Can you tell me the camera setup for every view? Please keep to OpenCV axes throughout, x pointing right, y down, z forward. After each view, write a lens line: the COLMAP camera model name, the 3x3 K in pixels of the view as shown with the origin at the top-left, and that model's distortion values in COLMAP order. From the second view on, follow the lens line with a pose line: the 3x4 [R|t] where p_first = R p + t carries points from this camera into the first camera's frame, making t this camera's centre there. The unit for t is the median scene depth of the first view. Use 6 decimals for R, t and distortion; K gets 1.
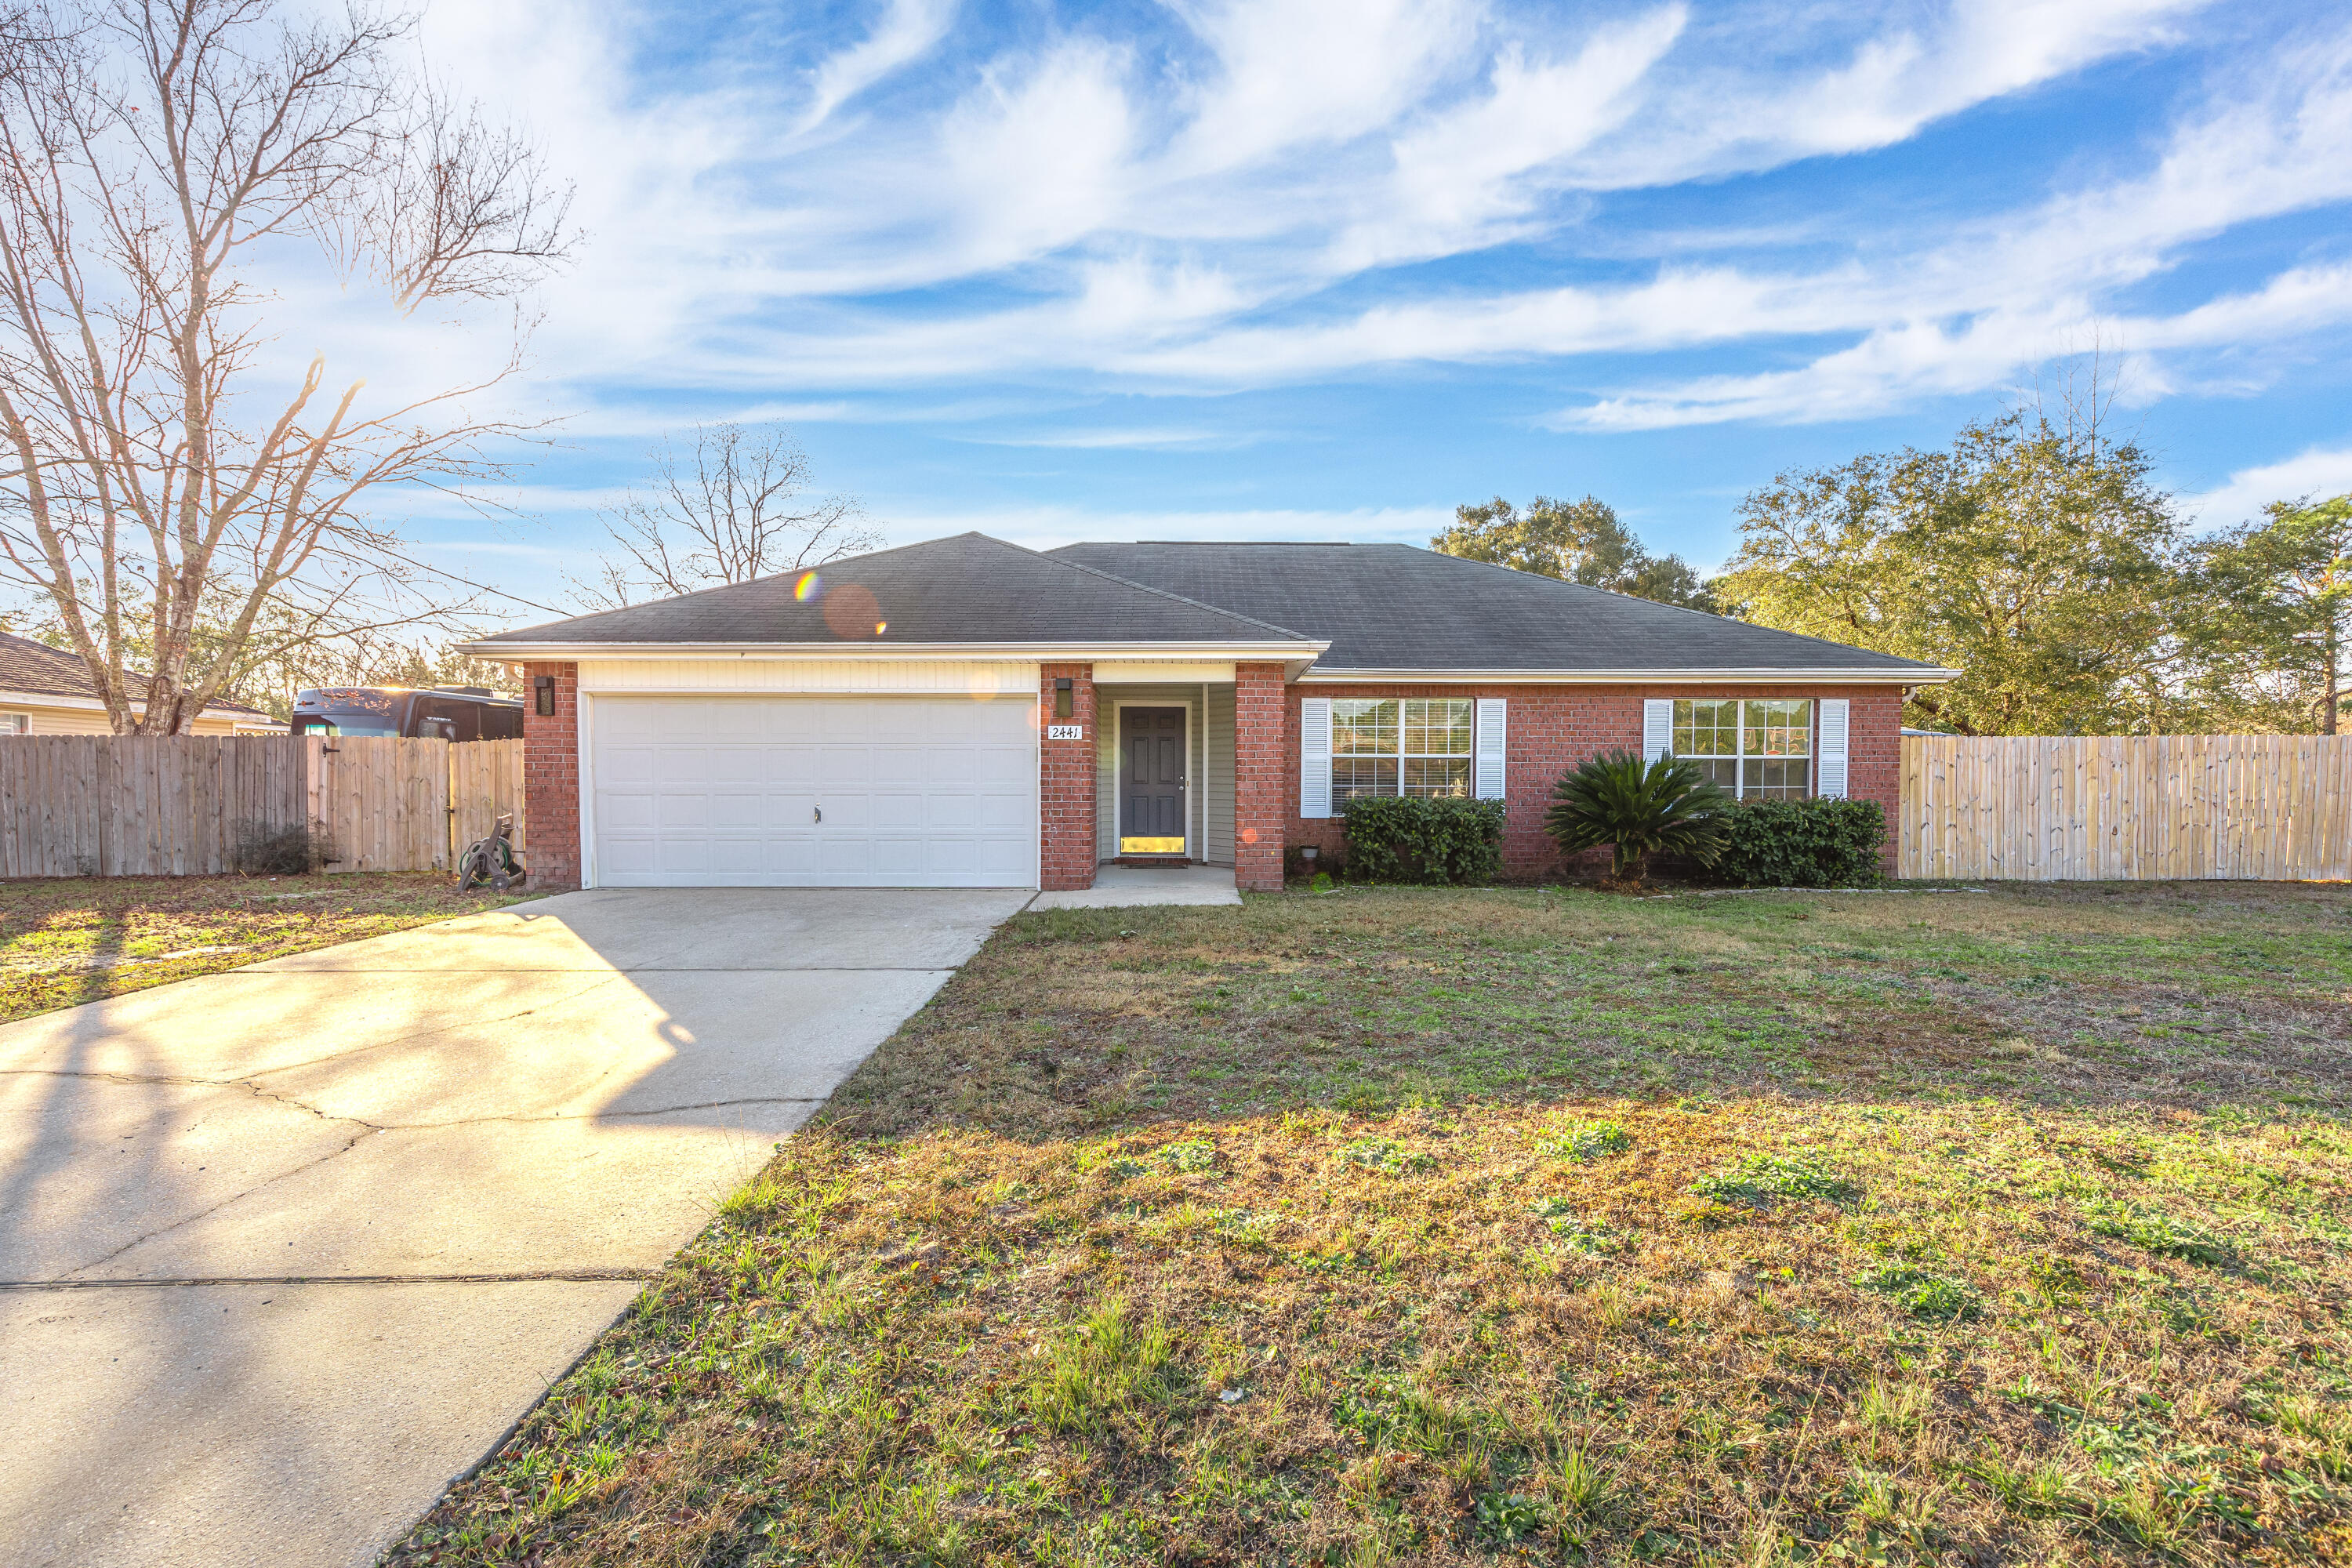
lens RADIAL K [[1088.6, 0, 1164.2], [0, 1088.6, 791.8], [0, 0, 1]] dist [0.003722, 0.000369]
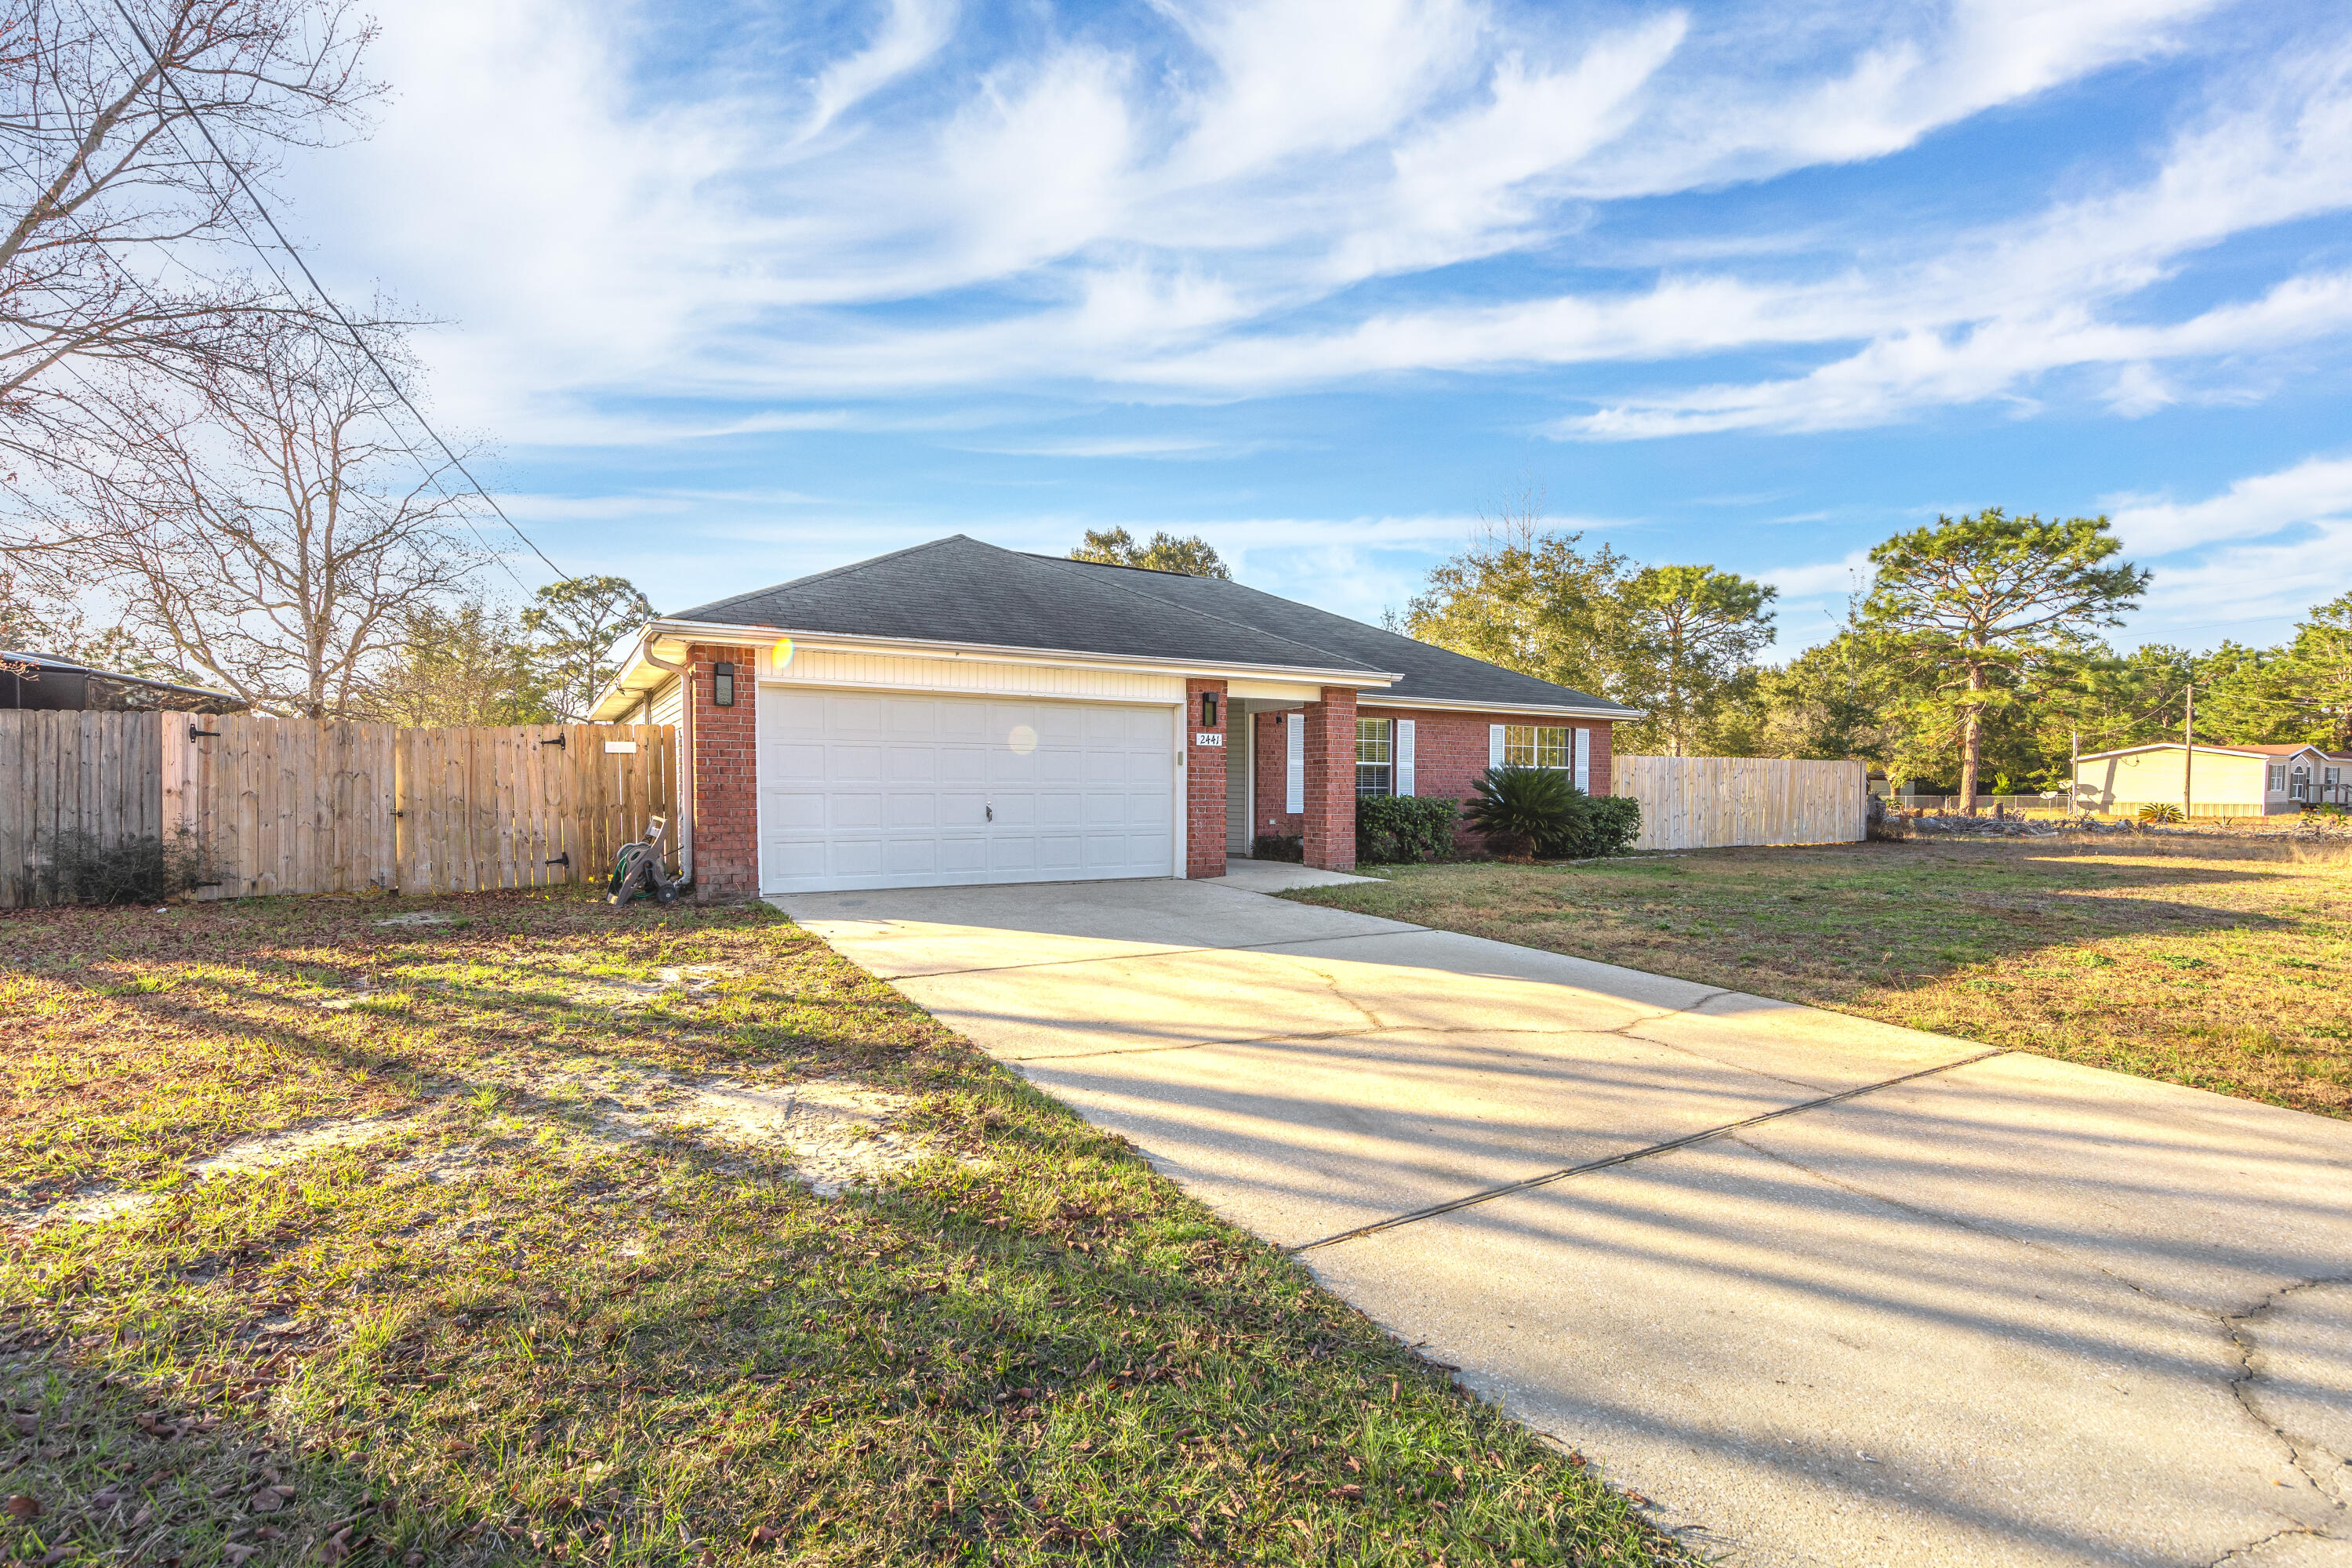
lens RADIAL K [[1088.6, 0, 1168.4], [0, 1088.6, 782.8], [0, 0, 1]] dist [0.003722, 0.000369]
pose [[0.862747, 0.006026, 0.505600, -0.663950], [-0.002964, 0.999972, -0.006860, -0.001363], [-0.505627, 0.004420, 0.862741, 0.033618]]
